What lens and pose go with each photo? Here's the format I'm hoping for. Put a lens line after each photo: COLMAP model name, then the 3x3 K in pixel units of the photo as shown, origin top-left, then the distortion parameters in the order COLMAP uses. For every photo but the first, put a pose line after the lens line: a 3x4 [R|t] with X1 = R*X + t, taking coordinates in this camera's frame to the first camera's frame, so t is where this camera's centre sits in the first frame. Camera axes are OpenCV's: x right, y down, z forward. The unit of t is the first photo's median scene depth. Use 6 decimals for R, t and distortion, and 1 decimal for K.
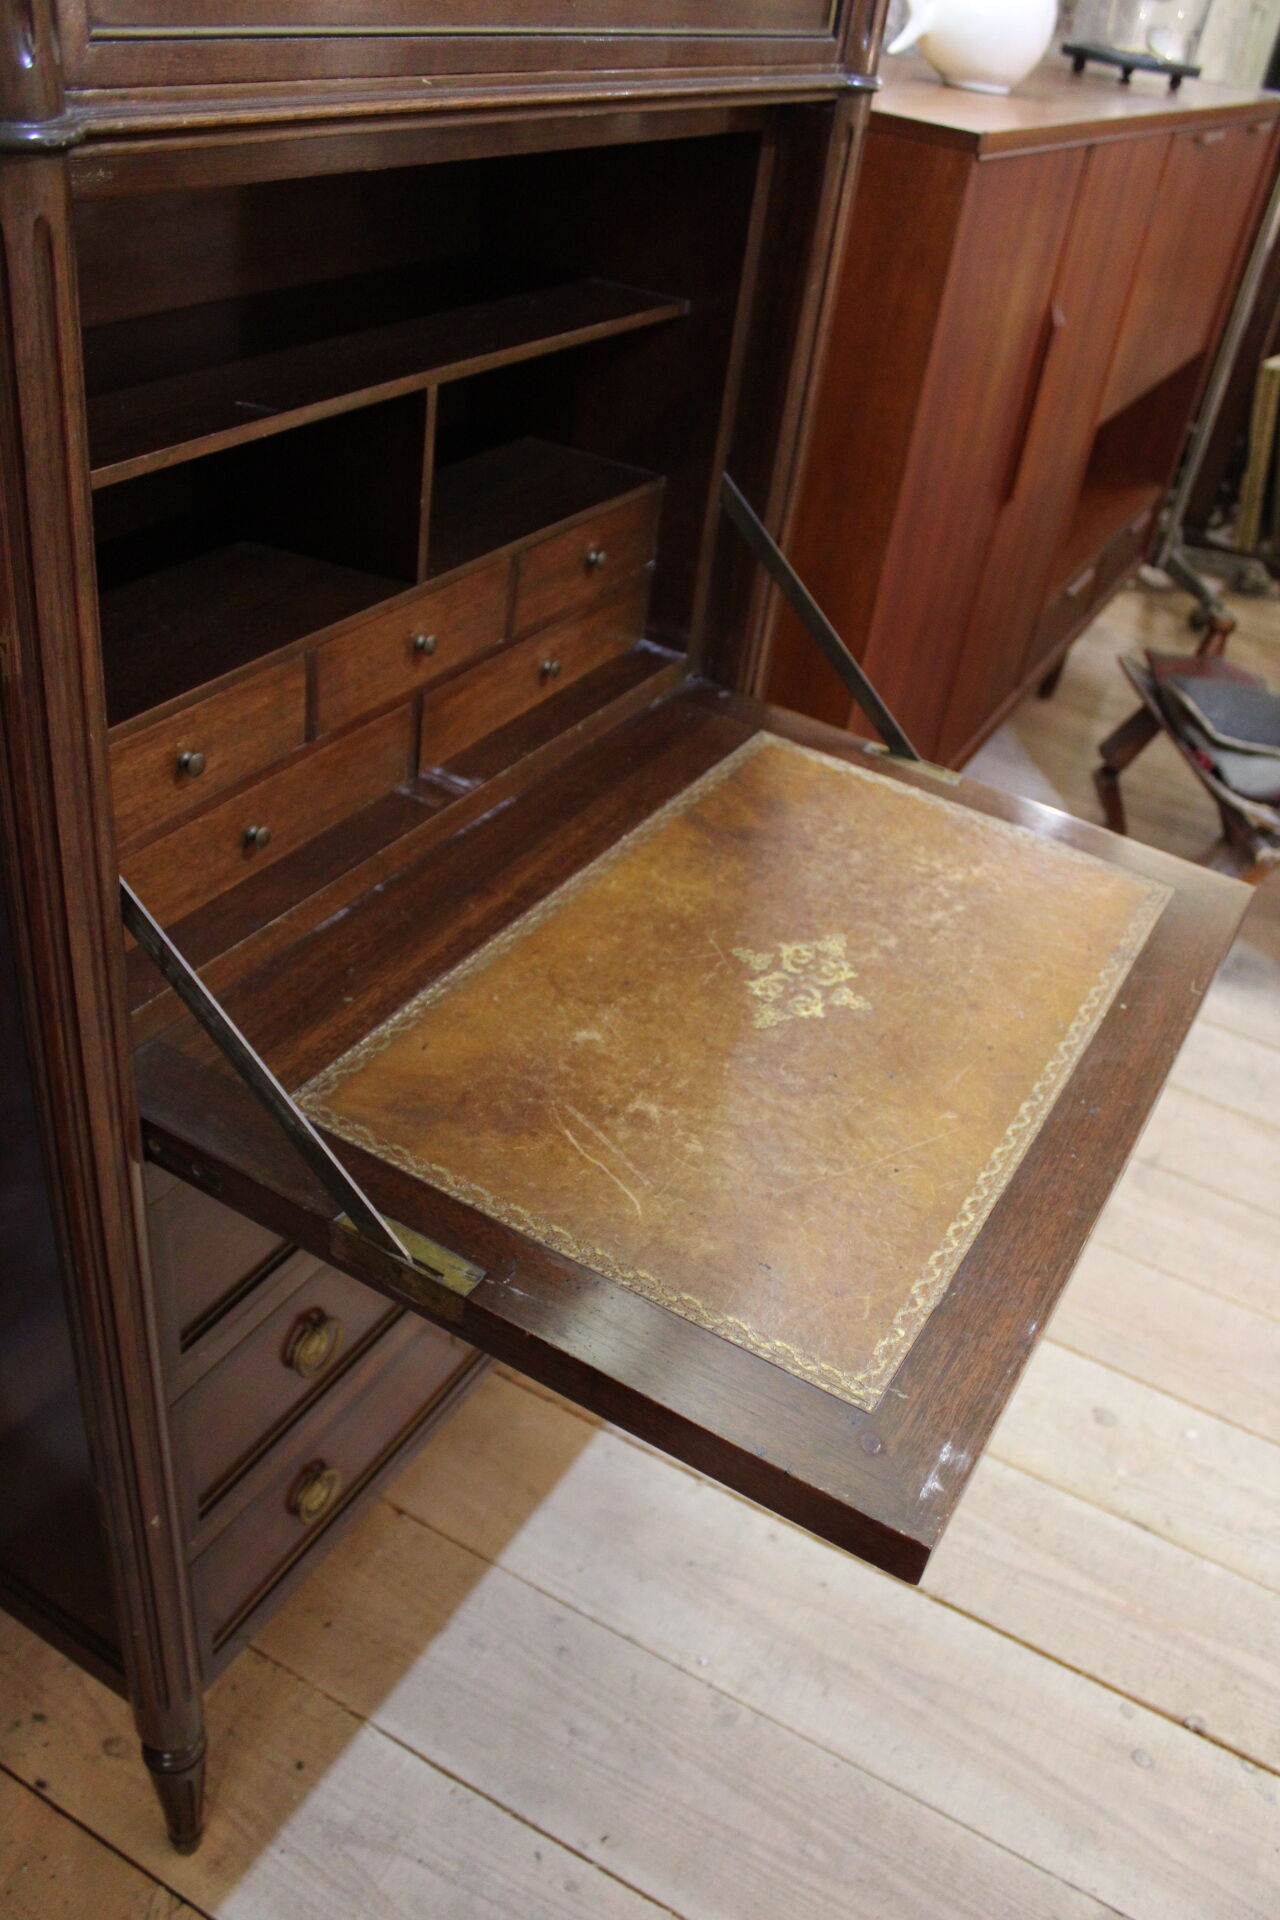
lens RADIAL K [[1551.7, 0, 638.1], [0, 1551.7, 977.2], [0, 0, 1]] dist [-0.172478, 0.143588]
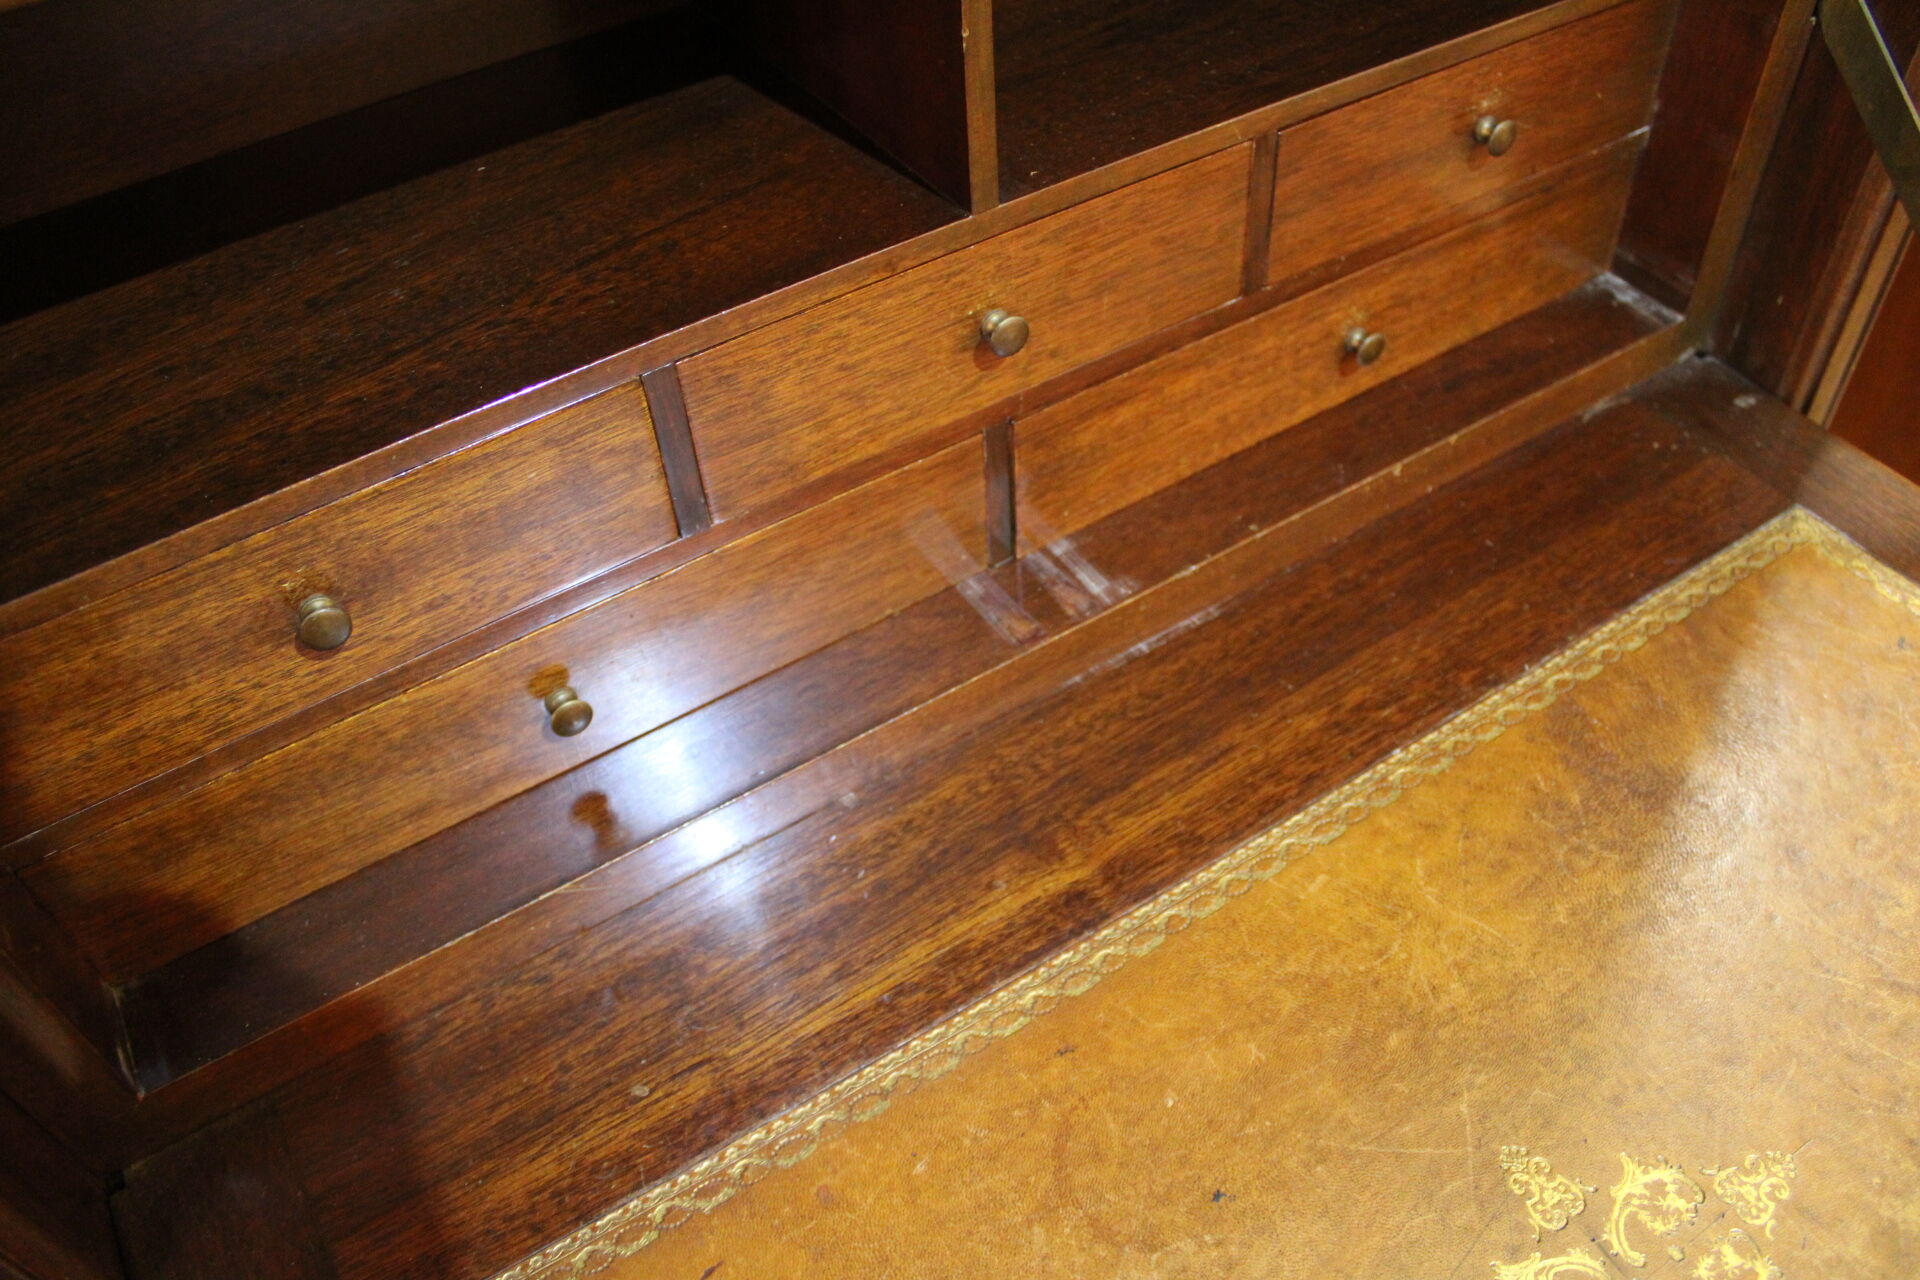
lens RADIAL K [[1551.7, 0, 972.4], [0, 1551.7, 650.4], [0, 0, 1]] dist [-0.172478, 0.143588]
pose [[0.875741, 0.225552, -0.426853, 0.072499], [-0.147192, 0.966800, 0.208881, -0.202862], [0.459796, -0.120096, 0.879866, 0.523118]]
